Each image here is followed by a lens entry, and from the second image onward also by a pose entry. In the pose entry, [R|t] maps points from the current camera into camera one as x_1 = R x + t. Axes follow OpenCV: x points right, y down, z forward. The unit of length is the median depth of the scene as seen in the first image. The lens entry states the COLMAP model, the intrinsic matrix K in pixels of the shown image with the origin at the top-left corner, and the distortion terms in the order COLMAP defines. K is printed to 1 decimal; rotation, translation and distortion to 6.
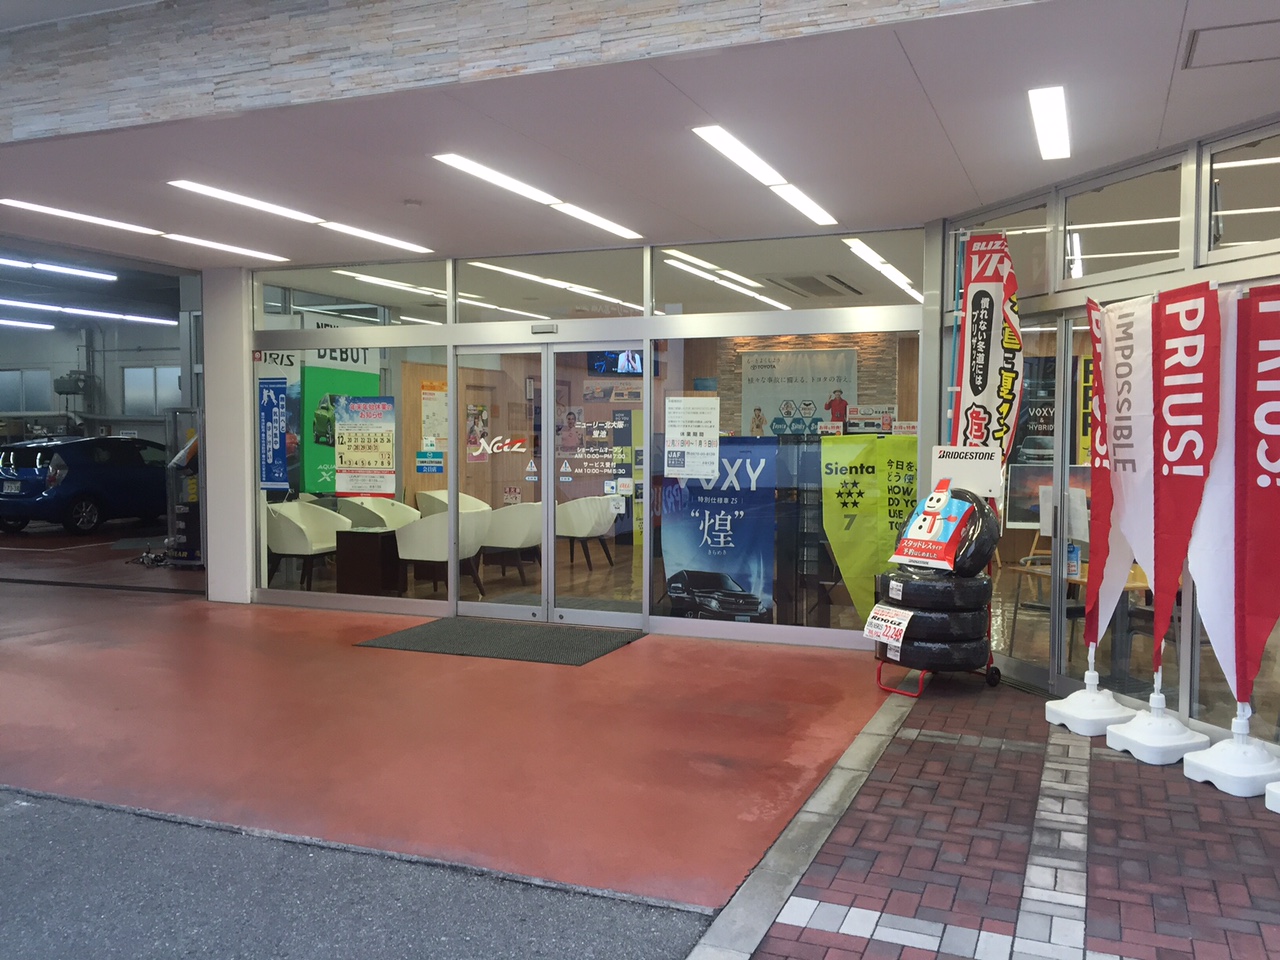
lens RADIAL K [[1078.6, 0, 651.1], [0, 1078.6, 483.2], [0, 0, 1]] dist [0.014606, 0.004855]
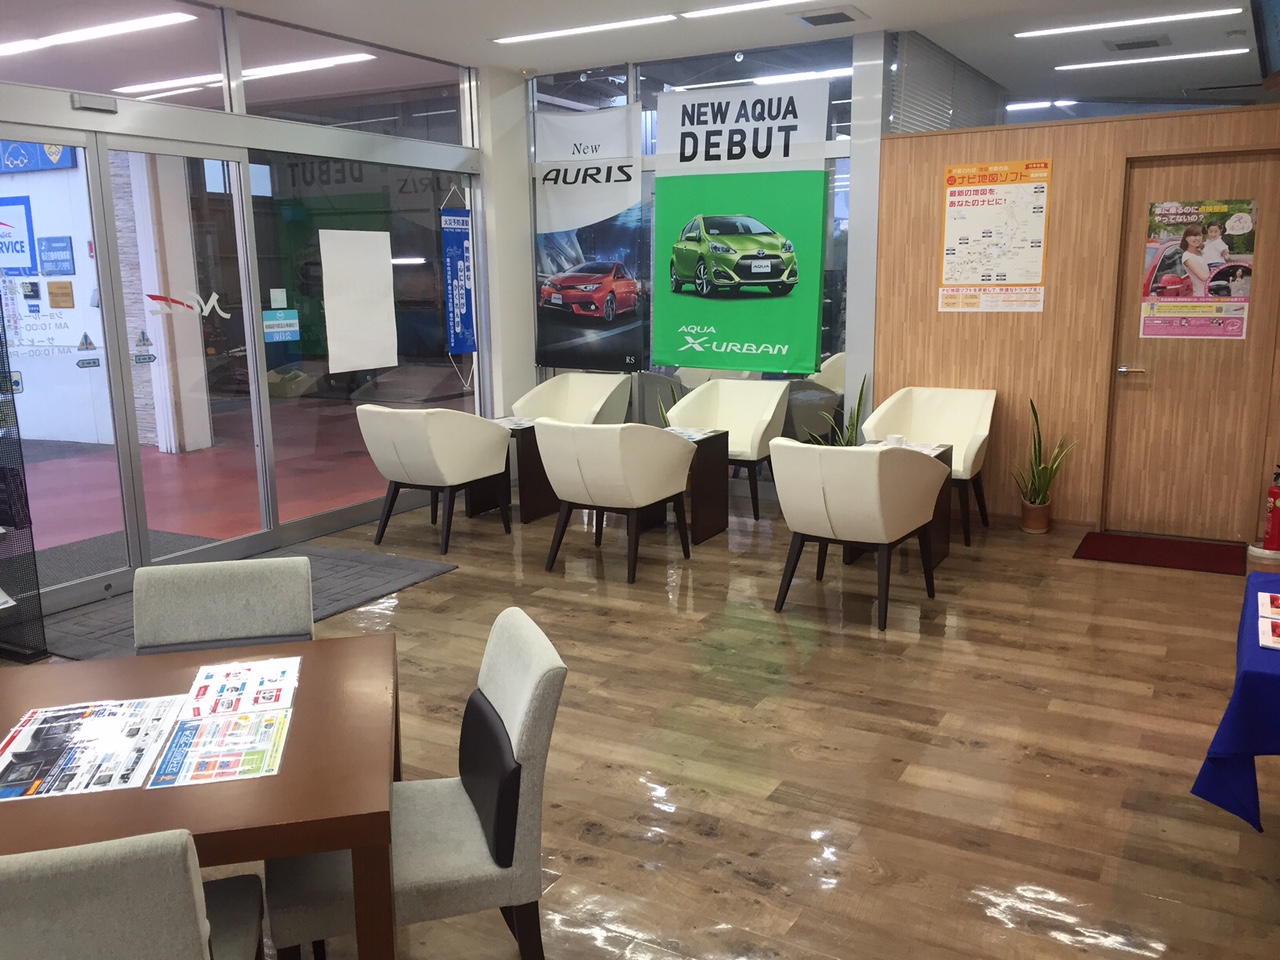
lens RADIAL K [[1078.6, 0, 641.2], [0, 1078.6, 483.9], [0, 0, 1]] dist [0.014606, 0.004855]
pose [[-0.130173, 0.180513, -0.974921, 0.358973], [-0.035850, 0.981787, 0.186571, -0.043040], [0.990843, 0.059238, -0.121330, 1.025408]]
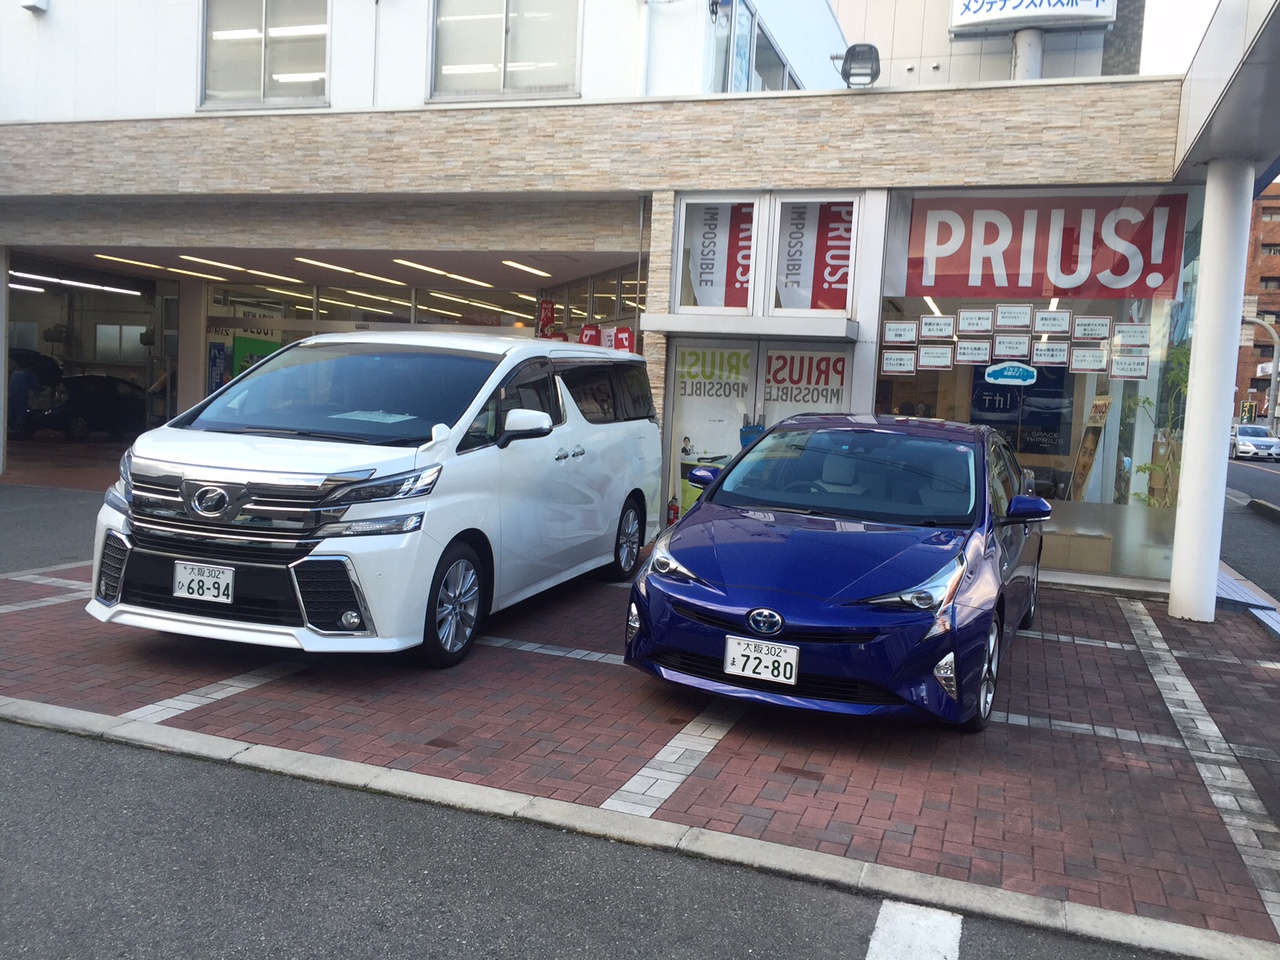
lens RADIAL K [[1078.6, 0, 632.0], [0, 1078.6, 475.1], [0, 0, 1]] dist [0.014606, 0.004855]
pose [[0.997824, 0.046733, 0.046510, 0.227383], [-0.047487, 0.998756, 0.015235, 0.053580], [-0.045740, -0.017410, 0.998802, -0.713301]]
